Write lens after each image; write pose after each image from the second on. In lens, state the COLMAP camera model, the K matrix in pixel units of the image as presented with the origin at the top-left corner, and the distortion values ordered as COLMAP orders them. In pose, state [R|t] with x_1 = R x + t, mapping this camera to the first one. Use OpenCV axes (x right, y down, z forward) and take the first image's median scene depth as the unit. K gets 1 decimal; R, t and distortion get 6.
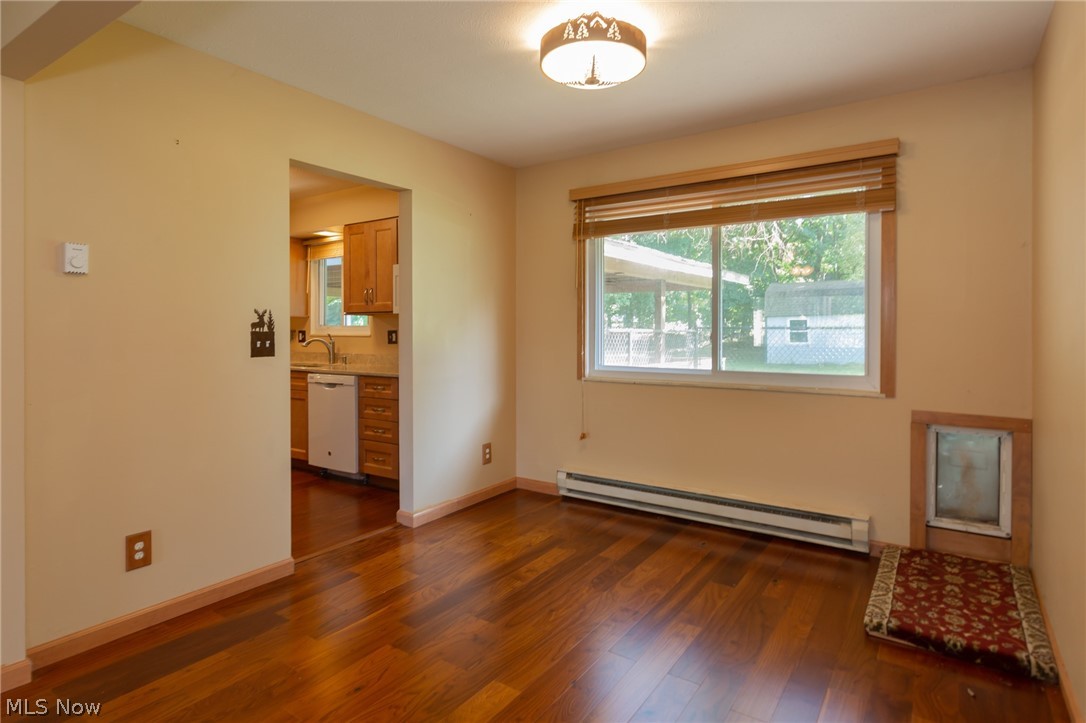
lens RADIAL K [[592.9, 0, 542.1], [0, 592.9, 330.7], [0, 0, 1]] dist [-0.000672, 0.000033]
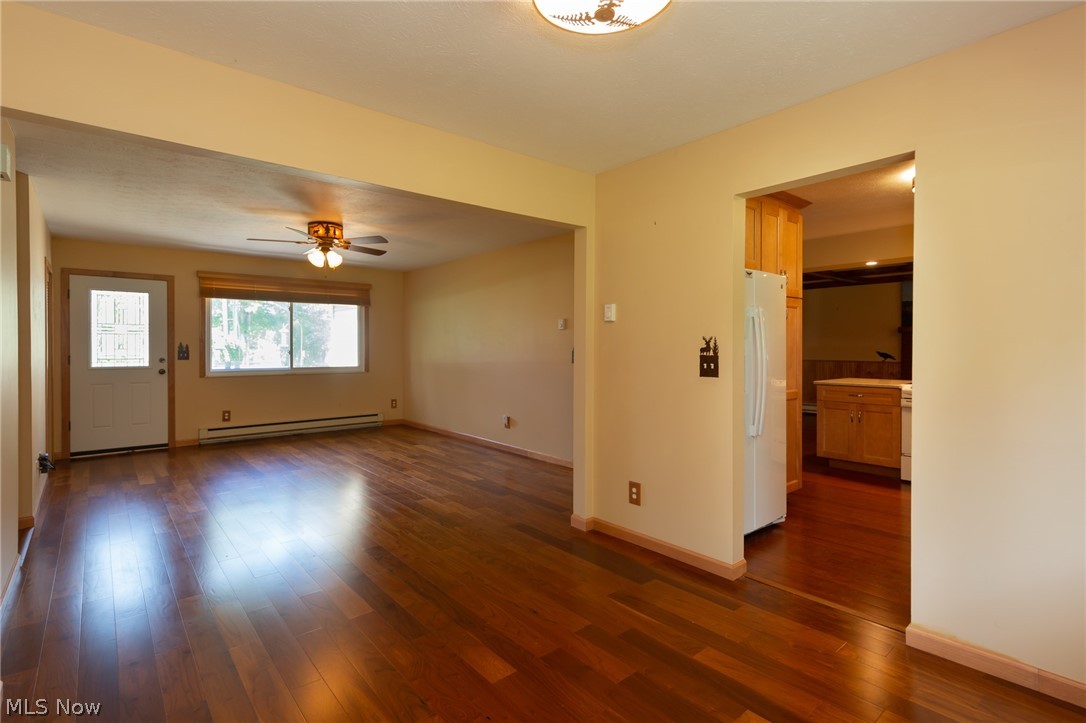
lens RADIAL K [[528.6, 0, 543.0], [0, 528.6, 361.5], [0, 0, 1]] dist [0.001964, 0.000134]
pose [[-0.276684, 0.011082, -0.960897, 0.629169], [-0.012527, 0.999807, 0.015138, 0.001911], [0.960879, 0.016225, -0.276492, 0.983783]]
